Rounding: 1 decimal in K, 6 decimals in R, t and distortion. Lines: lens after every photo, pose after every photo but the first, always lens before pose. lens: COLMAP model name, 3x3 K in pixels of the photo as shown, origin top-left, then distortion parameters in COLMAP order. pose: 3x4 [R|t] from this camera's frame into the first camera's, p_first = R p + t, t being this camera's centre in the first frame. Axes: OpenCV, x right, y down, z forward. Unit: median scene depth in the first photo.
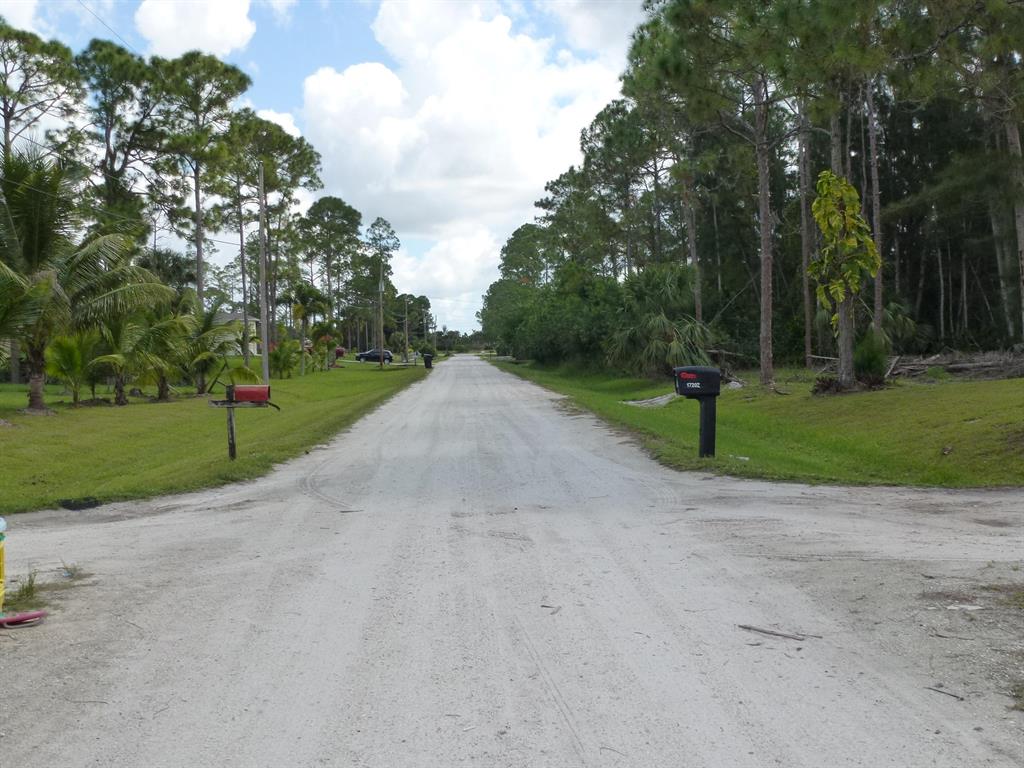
lens RADIAL K [[1116.8, 0, 512.0], [0, 1116.8, 384.0], [0, 0, 1]] dist [0.001867, -0.000205]
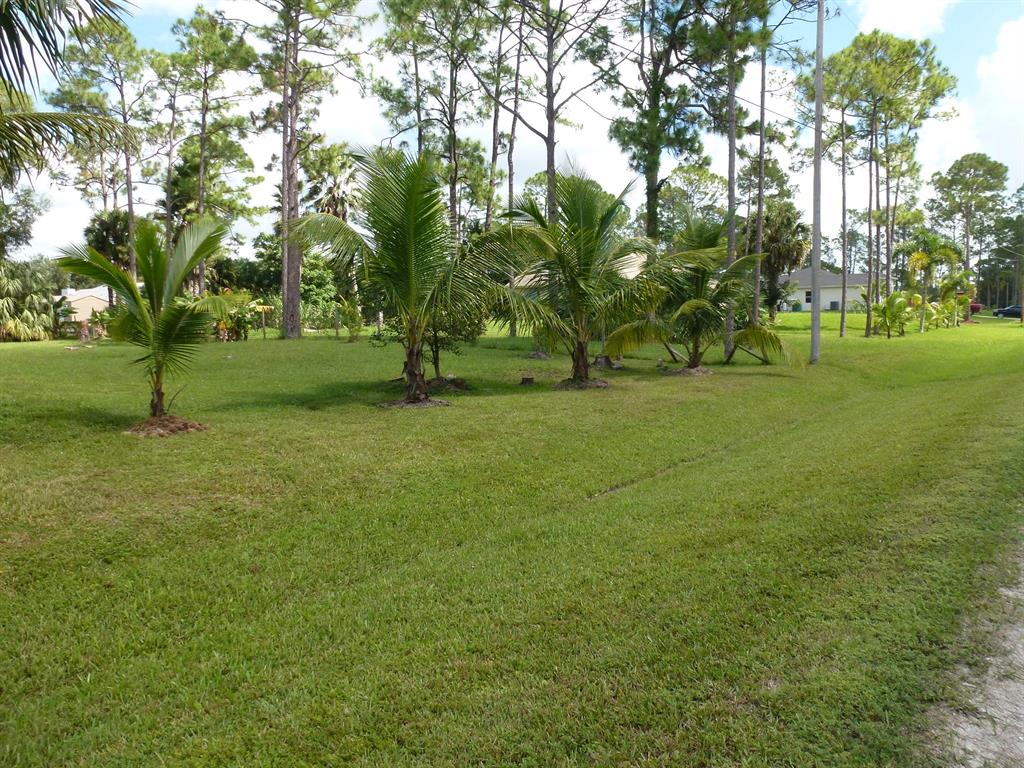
lens RADIAL K [[824.1, 0, 512.0], [0, 824.1, 384.0], [0, 0, 1]] dist [-0.007568, -0.005487]
pose [[0.784315, 0.065651, -0.616880, -0.018657], [-0.025544, 0.996959, 0.073624, -0.003722], [0.619837, -0.041987, 0.783606, 0.151028]]
